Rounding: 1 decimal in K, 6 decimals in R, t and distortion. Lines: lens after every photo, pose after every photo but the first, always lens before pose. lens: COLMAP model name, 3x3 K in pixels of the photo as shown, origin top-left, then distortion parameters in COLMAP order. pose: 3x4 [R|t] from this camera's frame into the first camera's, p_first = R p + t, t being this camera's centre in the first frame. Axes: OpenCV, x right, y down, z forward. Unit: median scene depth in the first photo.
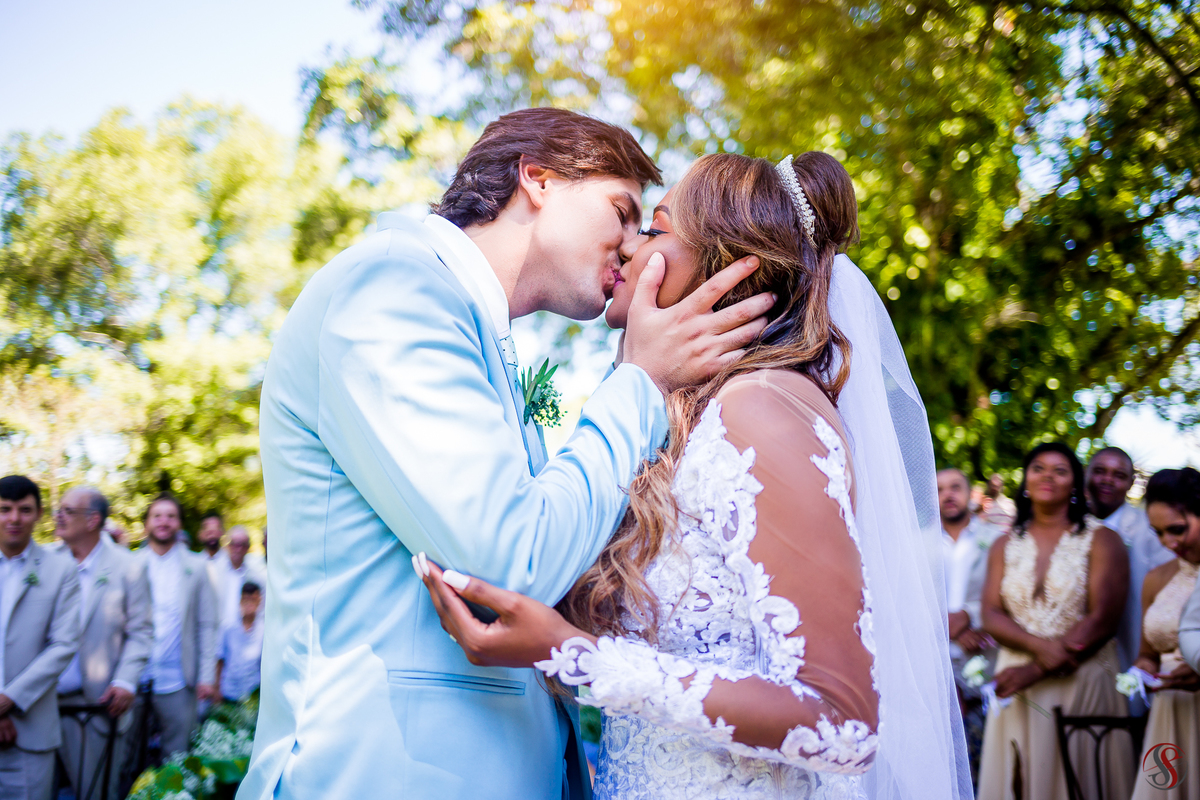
lens RADIAL K [[1220.5, 0, 600.1], [0, 1220.5, 398.2], [0, 0, 1]] dist [-0.006356, 0.000000]
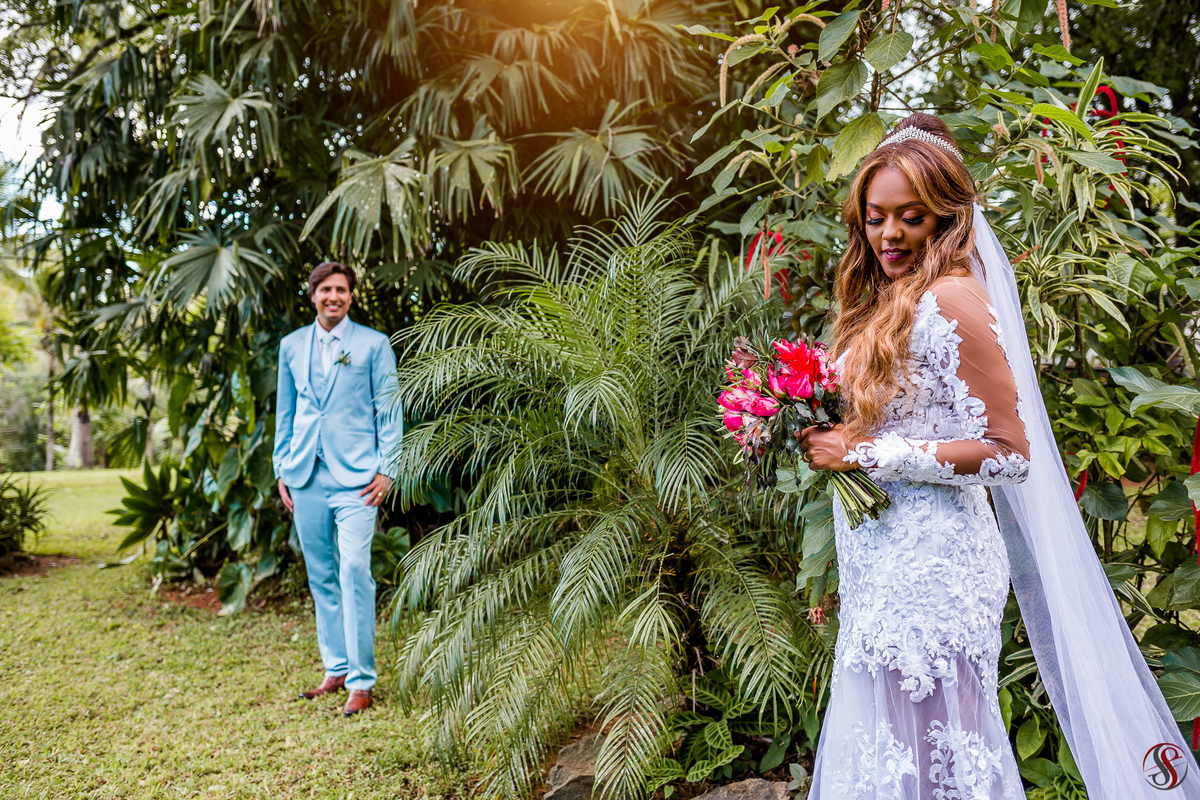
lens RADIAL K [[1220.5, 0, 597.9], [0, 1220.5, 402.0], [0, 0, 1]] dist [-0.006356, 0.000000]
pose [[0.983738, -0.078489, -0.161554, -0.119487], [0.102372, 0.984083, 0.145259, -0.159847], [0.147581, -0.159435, 0.976115, -0.905994]]
